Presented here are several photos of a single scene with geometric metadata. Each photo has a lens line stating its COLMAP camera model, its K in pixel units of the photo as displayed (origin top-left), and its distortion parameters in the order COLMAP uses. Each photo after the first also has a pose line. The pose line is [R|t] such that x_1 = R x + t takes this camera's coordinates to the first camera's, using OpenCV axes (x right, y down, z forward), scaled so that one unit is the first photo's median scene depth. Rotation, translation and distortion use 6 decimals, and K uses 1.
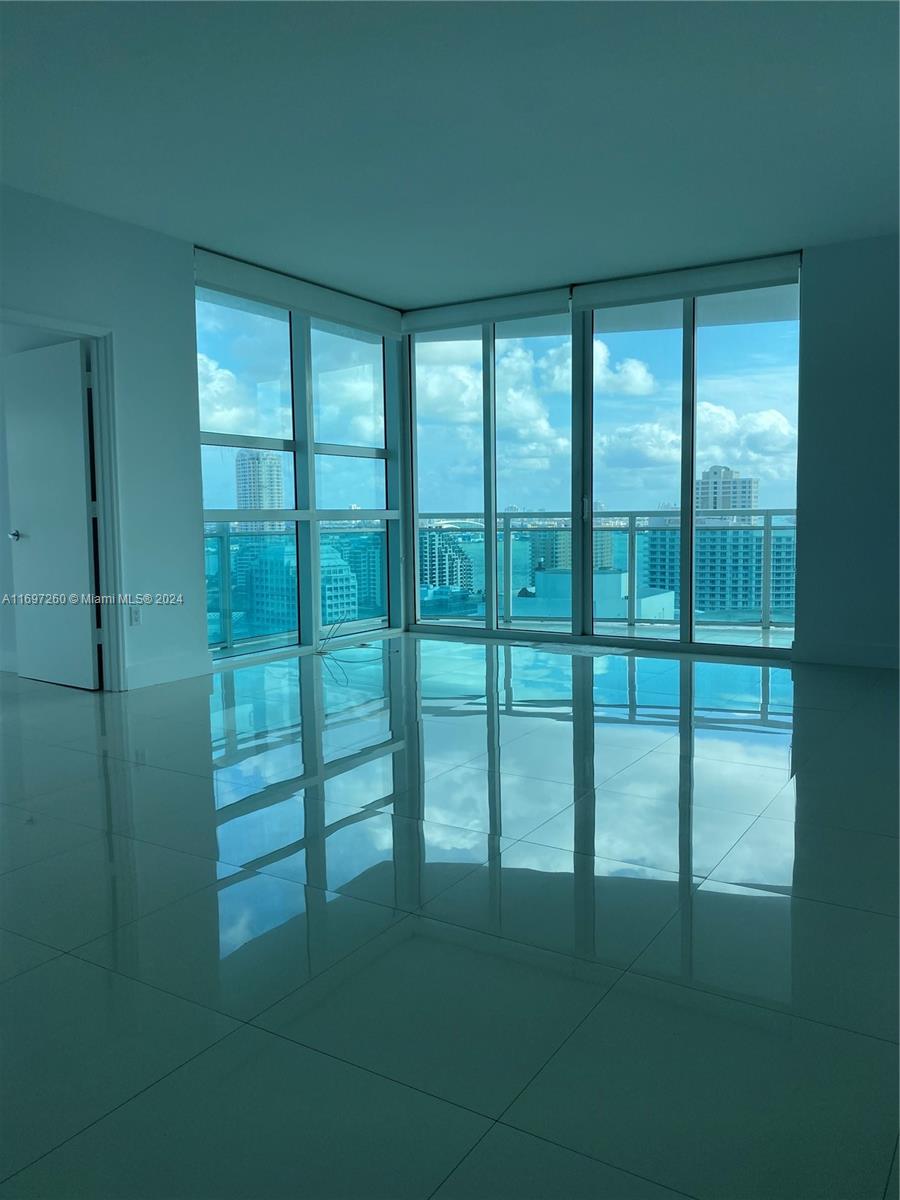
lens RADIAL K [[917.1, 0, 457.6], [0, 917.1, 587.8], [0, 0, 1]] dist [0.051478, -0.011764]
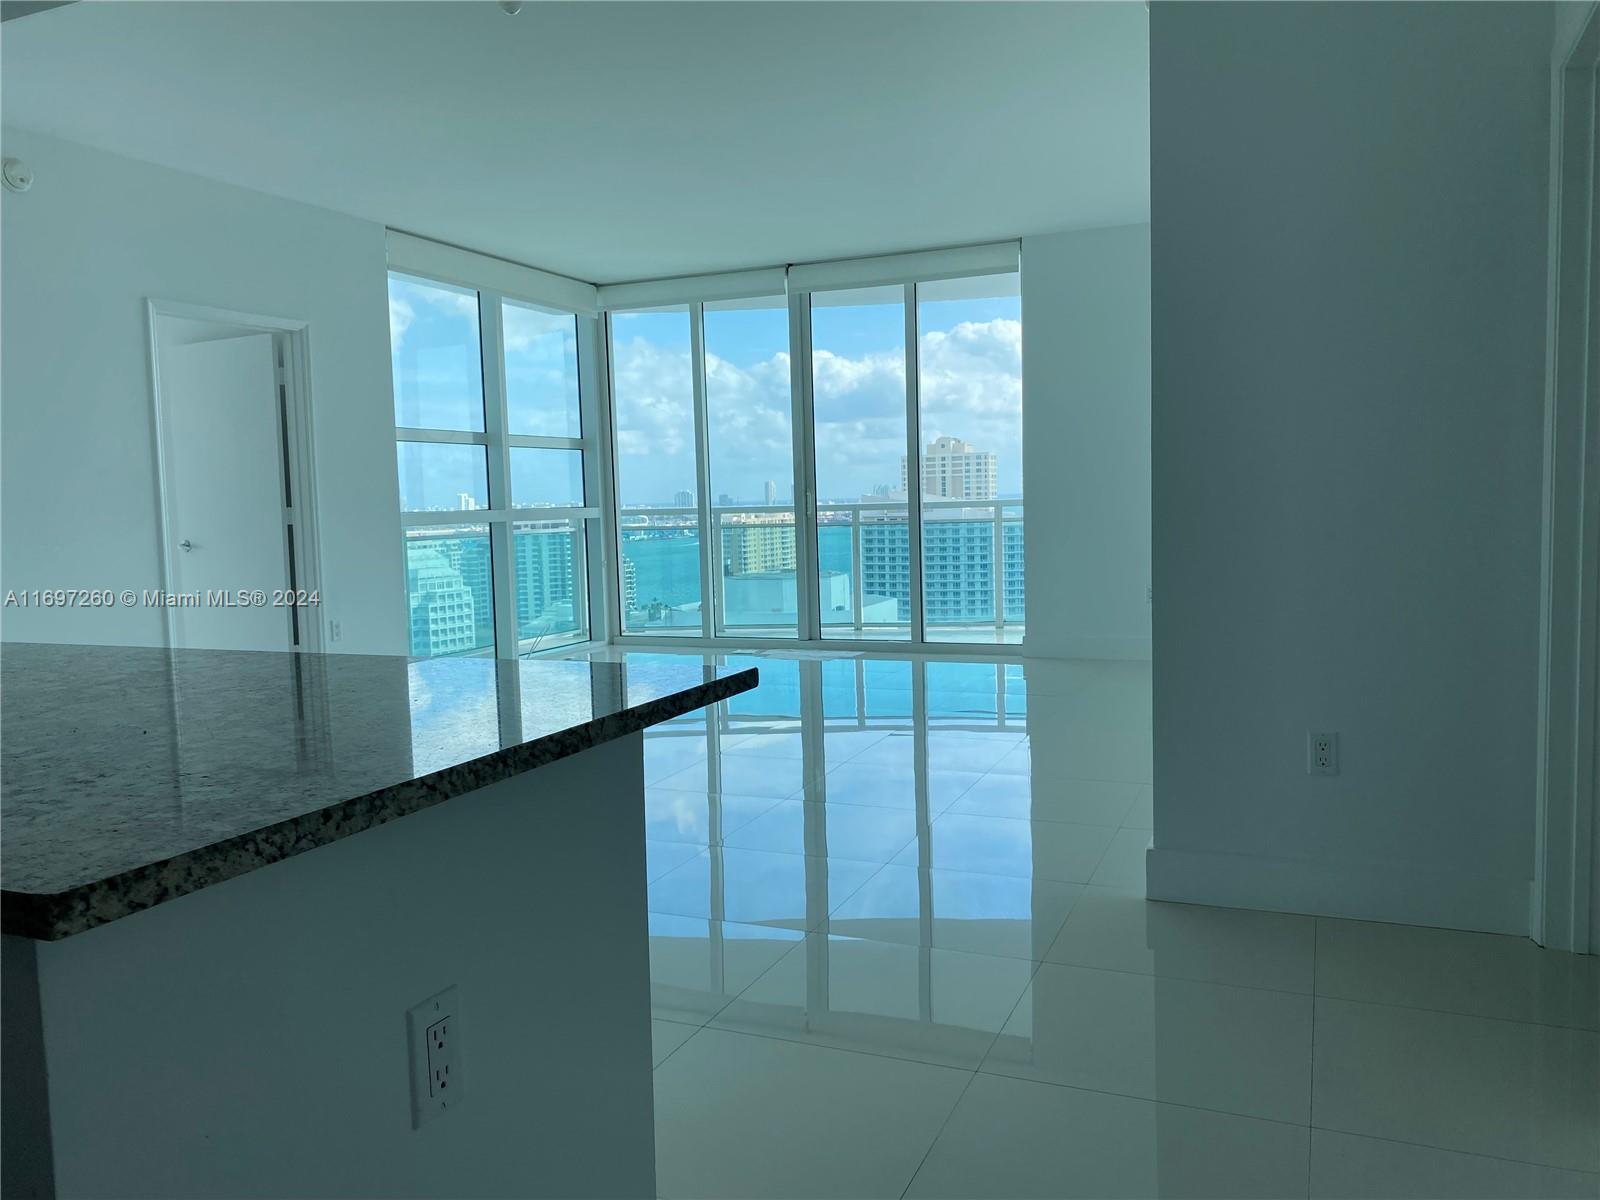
lens RADIAL K [[1222.8, 0, 791.2], [0, 1222.8, 598.3], [0, 0, 1]] dist [0.051478, -0.011764]
pose [[0.988960, -0.028028, 0.145505, -0.054801], [0.028249, 0.999601, 0.000551, 0.007581], [-0.145463, 0.003565, 0.989357, -0.198515]]
